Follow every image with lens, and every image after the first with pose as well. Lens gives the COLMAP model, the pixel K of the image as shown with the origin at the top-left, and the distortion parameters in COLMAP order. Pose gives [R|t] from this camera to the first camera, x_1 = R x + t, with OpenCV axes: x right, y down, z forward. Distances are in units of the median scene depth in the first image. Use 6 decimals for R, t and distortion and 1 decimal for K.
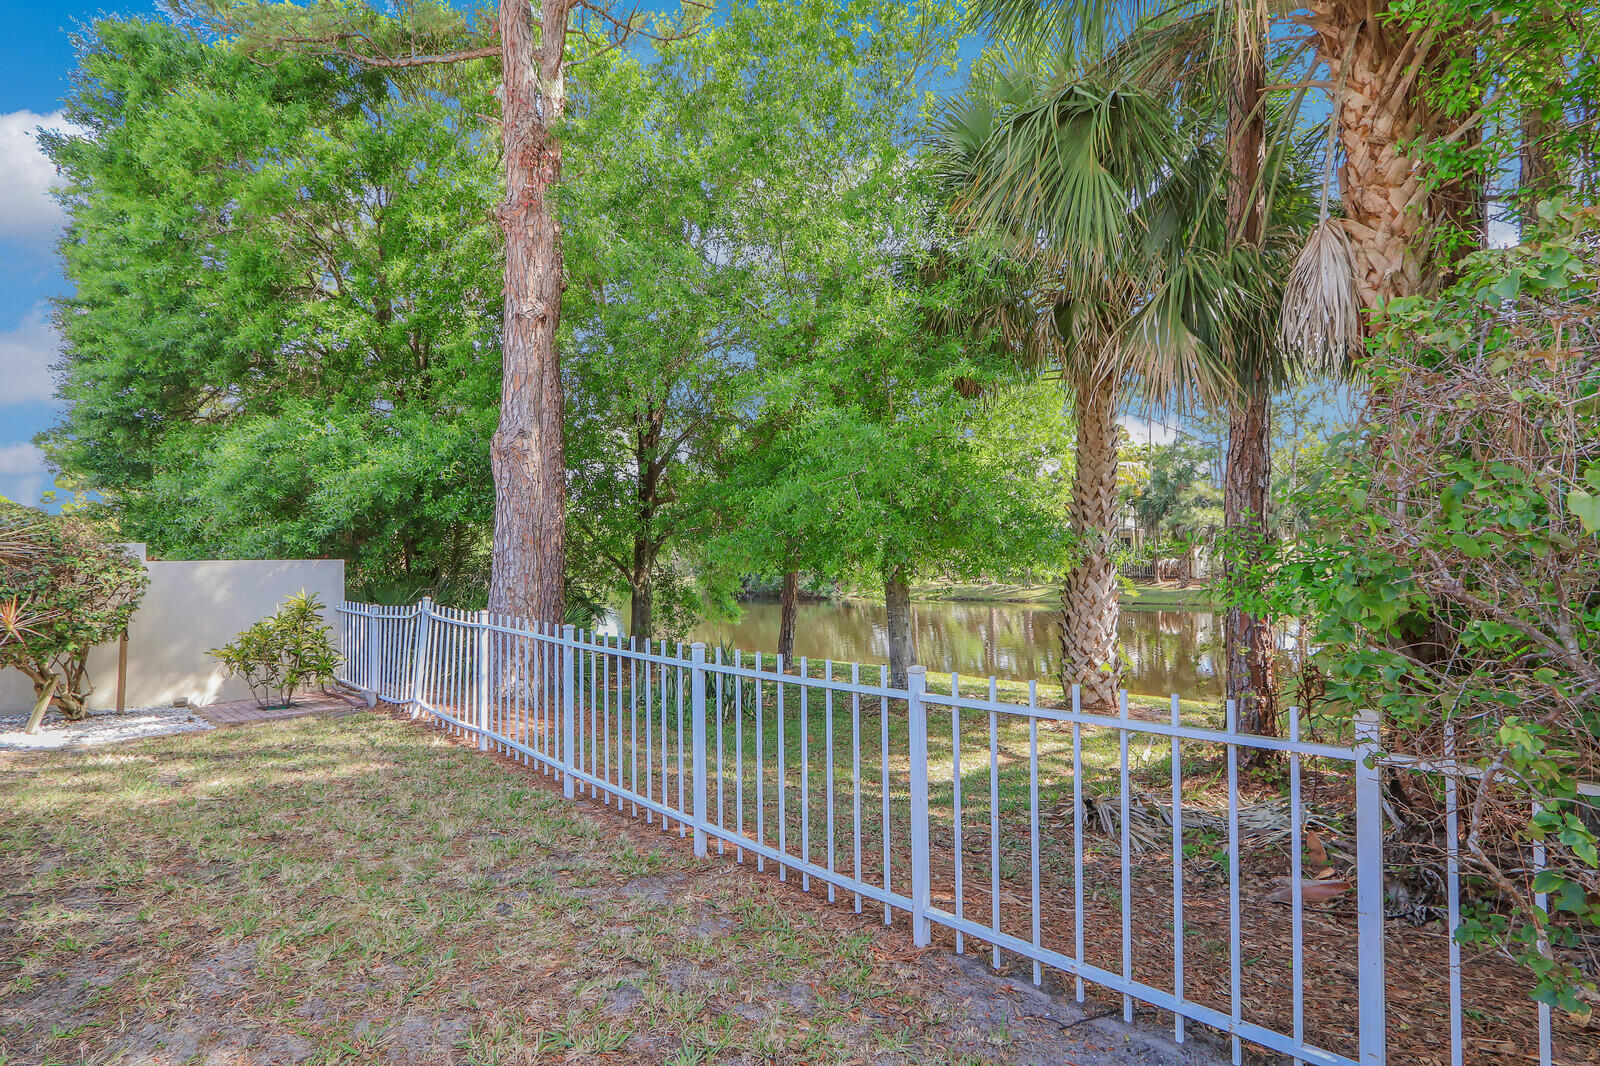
lens RADIAL K [[784.6, 0, 802.9], [0, 784.6, 530.4], [0, 0, 1]] dist [-0.002955, -0.000306]
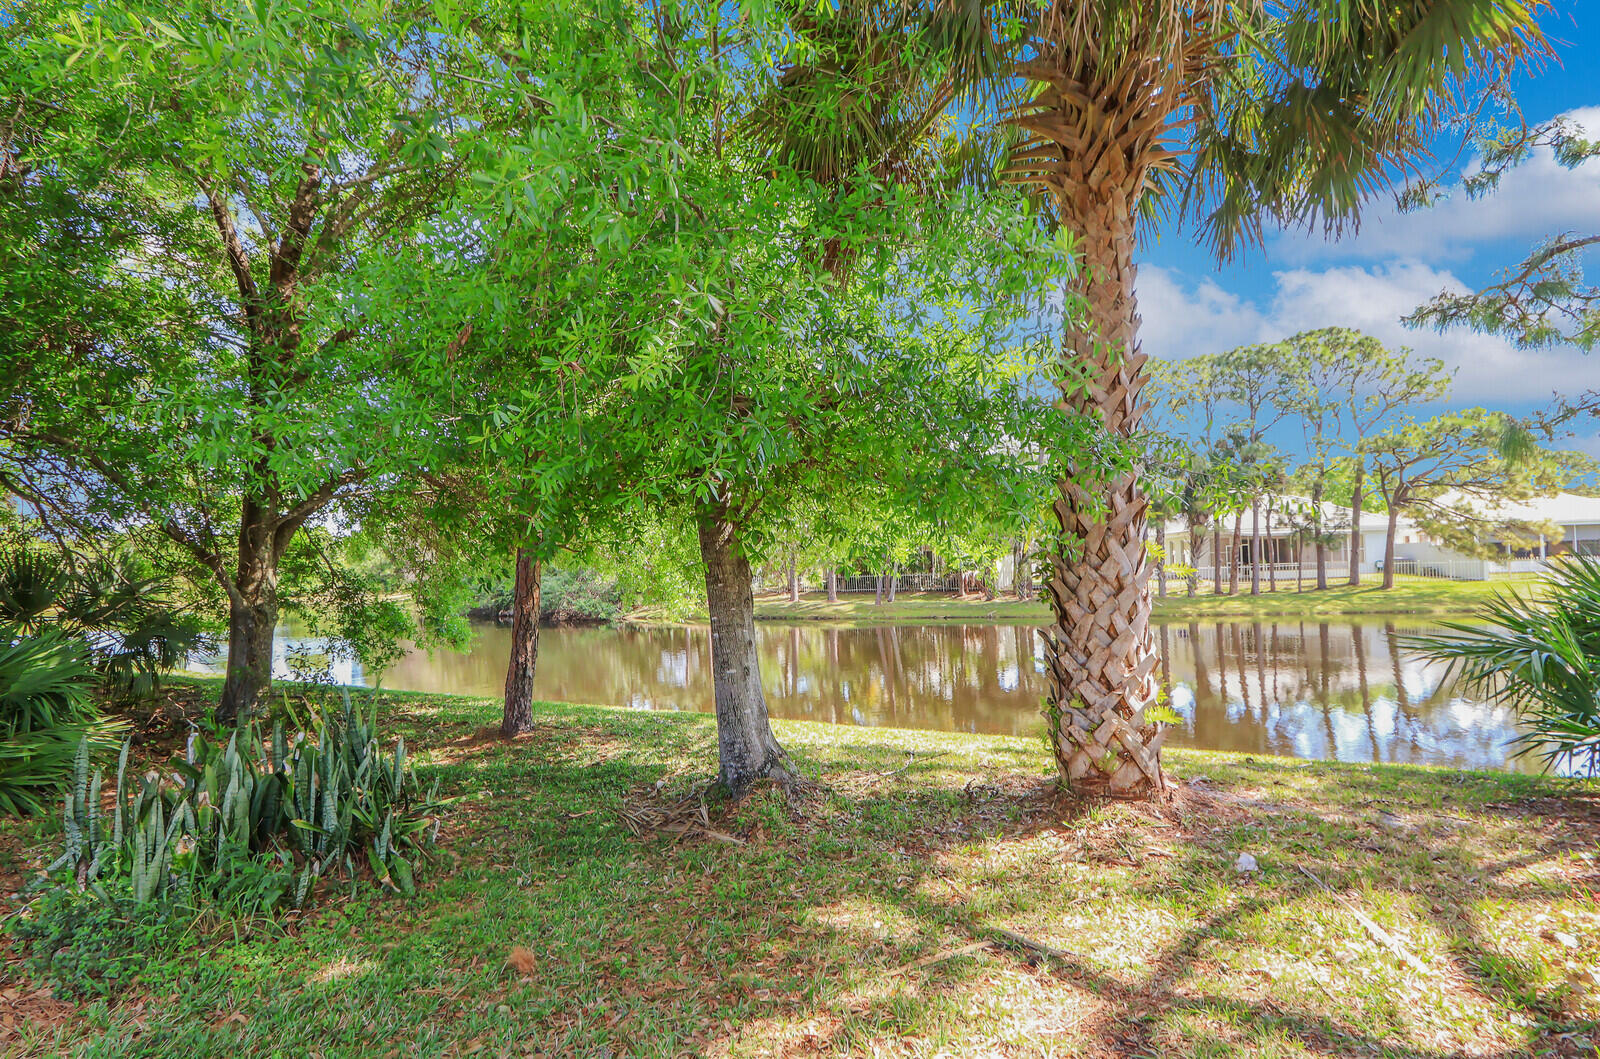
lens RADIAL K [[818.9, 0, 784.7], [0, 818.9, 540.8], [0, 0, 1]] dist [-0.005071, 0.001146]
pose [[0.970976, 0.000807, 0.239174, 0.008630], [0.002134, 0.999925, -0.012035, 0.019275], [-0.239166, 0.012197, 0.970902, 0.151503]]
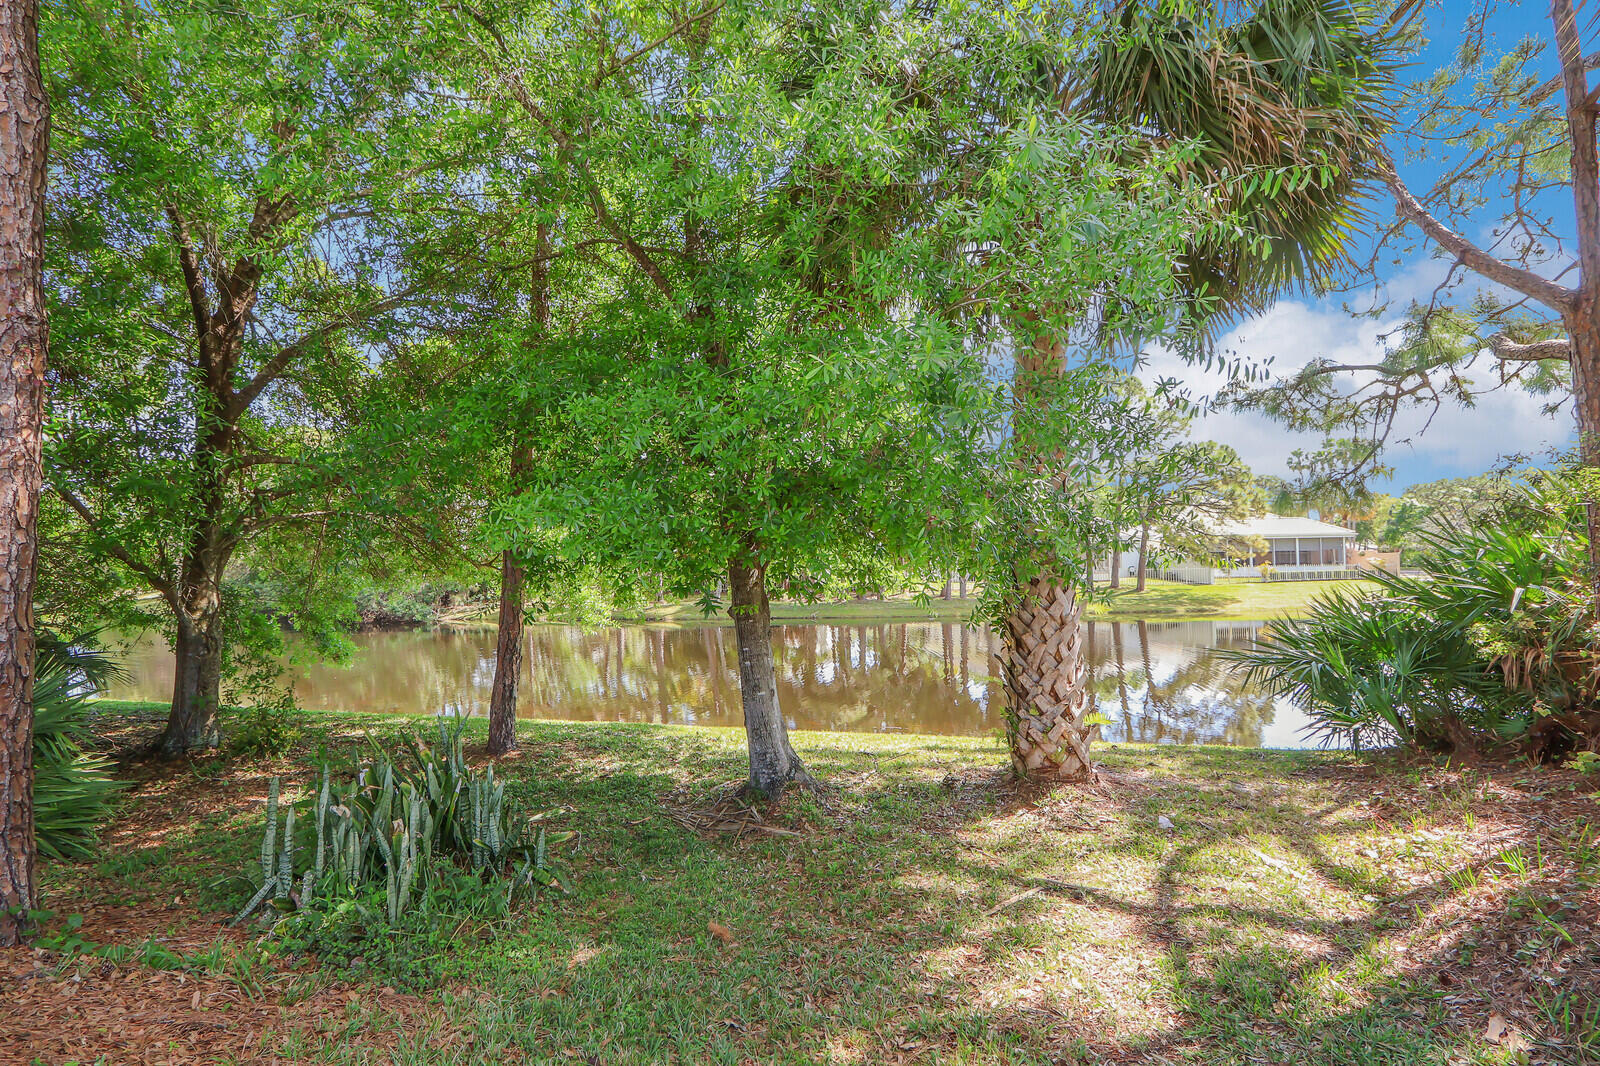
lens RADIAL K [[818.9, 0, 785.3], [0, 818.9, 544.9], [0, 0, 1]] dist [-0.005071, 0.001146]
pose [[0.886363, 0.012499, 0.462822, -0.048706], [-0.012274, 0.999919, -0.003497, 0.008458], [-0.462828, -0.002581, 0.886444, 0.137373]]
